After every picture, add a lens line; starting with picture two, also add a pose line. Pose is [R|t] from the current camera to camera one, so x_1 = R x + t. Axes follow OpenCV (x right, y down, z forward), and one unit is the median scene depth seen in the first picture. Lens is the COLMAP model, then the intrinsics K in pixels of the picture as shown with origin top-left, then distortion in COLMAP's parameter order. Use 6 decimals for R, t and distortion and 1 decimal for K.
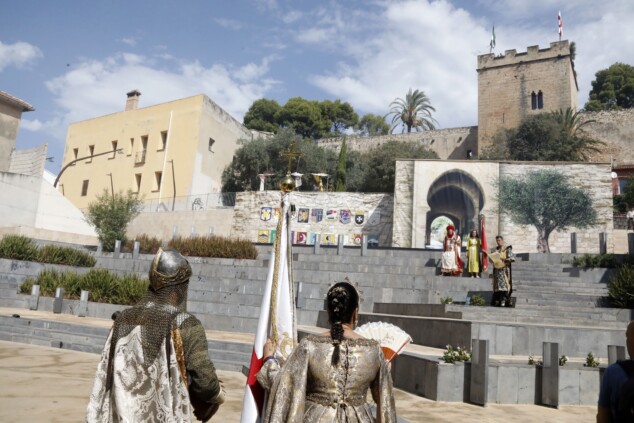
lens RADIAL K [[501.9, 0, 320.2], [0, 501.9, 213.2], [0, 0, 1]] dist [-0.133352, 0.065661]
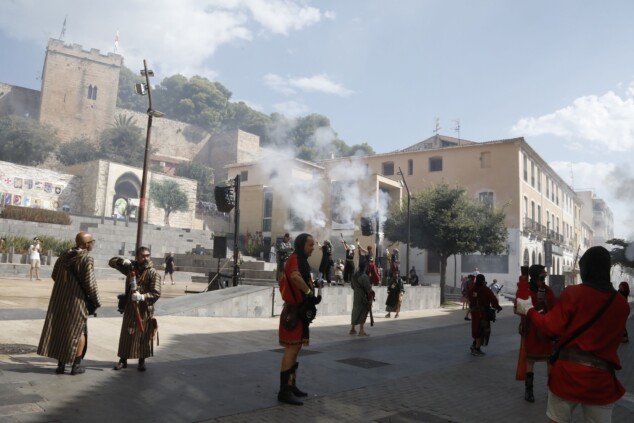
lens RADIAL K [[501.9, 0, 317.9], [0, 501.9, 212.5], [0, 0, 1]] dist [-0.133352, 0.065661]
pose [[0.405433, 0.053717, 0.912545, -0.999471], [-0.181052, 0.983215, 0.022562, -0.104517], [-0.896016, -0.174366, 0.408353, -0.295910]]
